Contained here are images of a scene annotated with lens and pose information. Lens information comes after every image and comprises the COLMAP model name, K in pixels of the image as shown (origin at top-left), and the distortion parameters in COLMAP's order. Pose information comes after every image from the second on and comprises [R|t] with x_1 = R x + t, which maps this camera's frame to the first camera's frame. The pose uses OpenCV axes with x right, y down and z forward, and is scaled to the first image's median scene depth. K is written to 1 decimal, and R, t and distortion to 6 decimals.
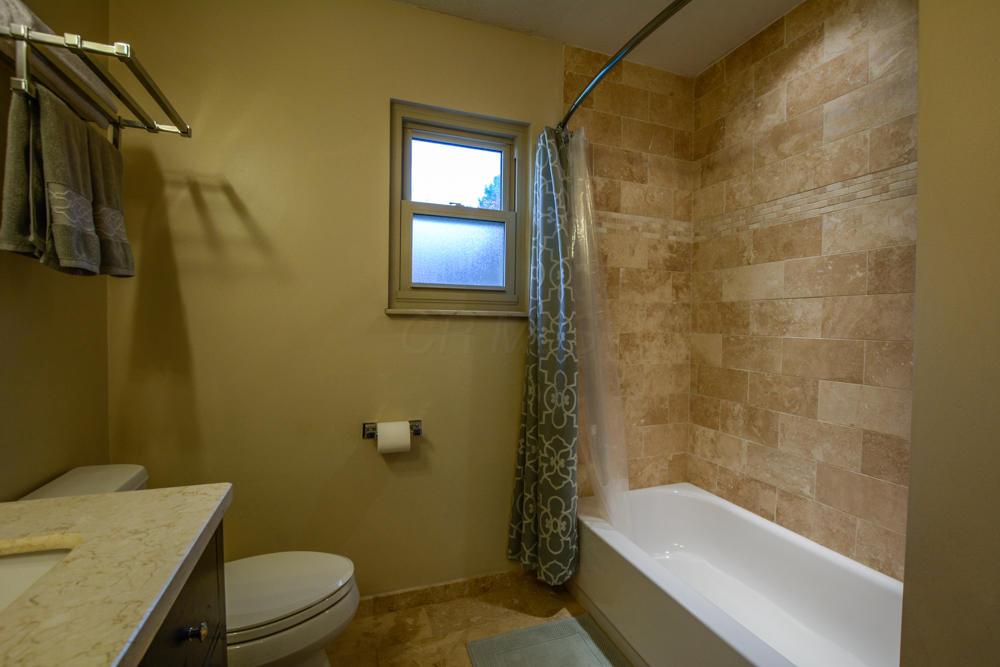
lens RADIAL K [[441.0, 0, 500.4], [0, 441.0, 335.1], [0, 0, 1]] dist [-0.024602, 0.002837]
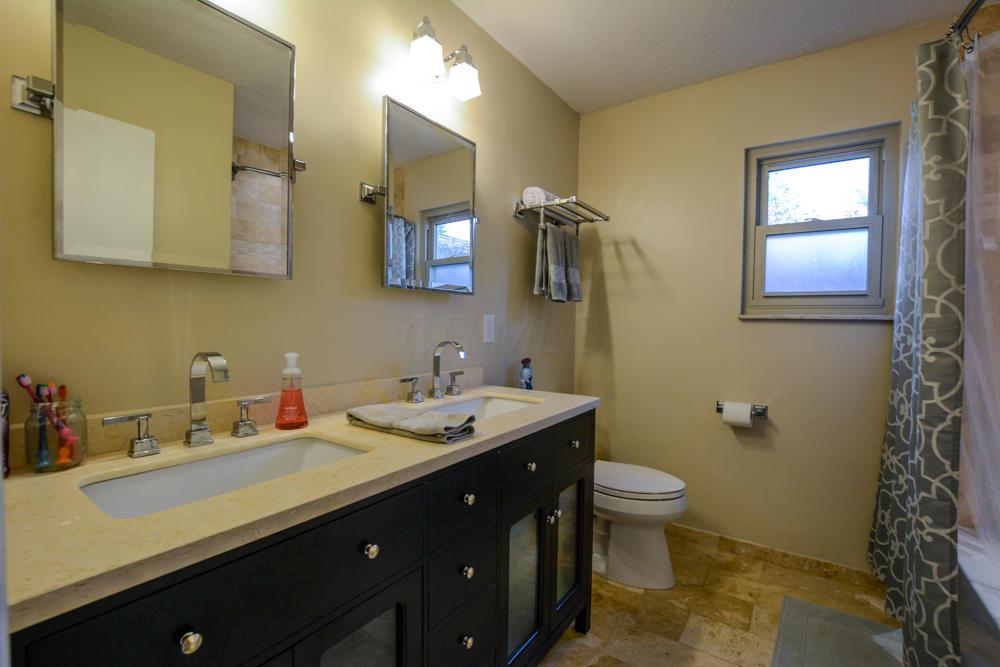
lens RADIAL K [[441.0, 0, 499.8], [0, 441.0, 333.7], [0, 0, 1]] dist [-0.024602, 0.002837]
pose [[0.567824, 0.020376, -0.822898, 0.404391], [-0.027720, 0.999600, 0.005624, 0.008049], [0.822683, 0.019617, 0.568162, -0.298684]]
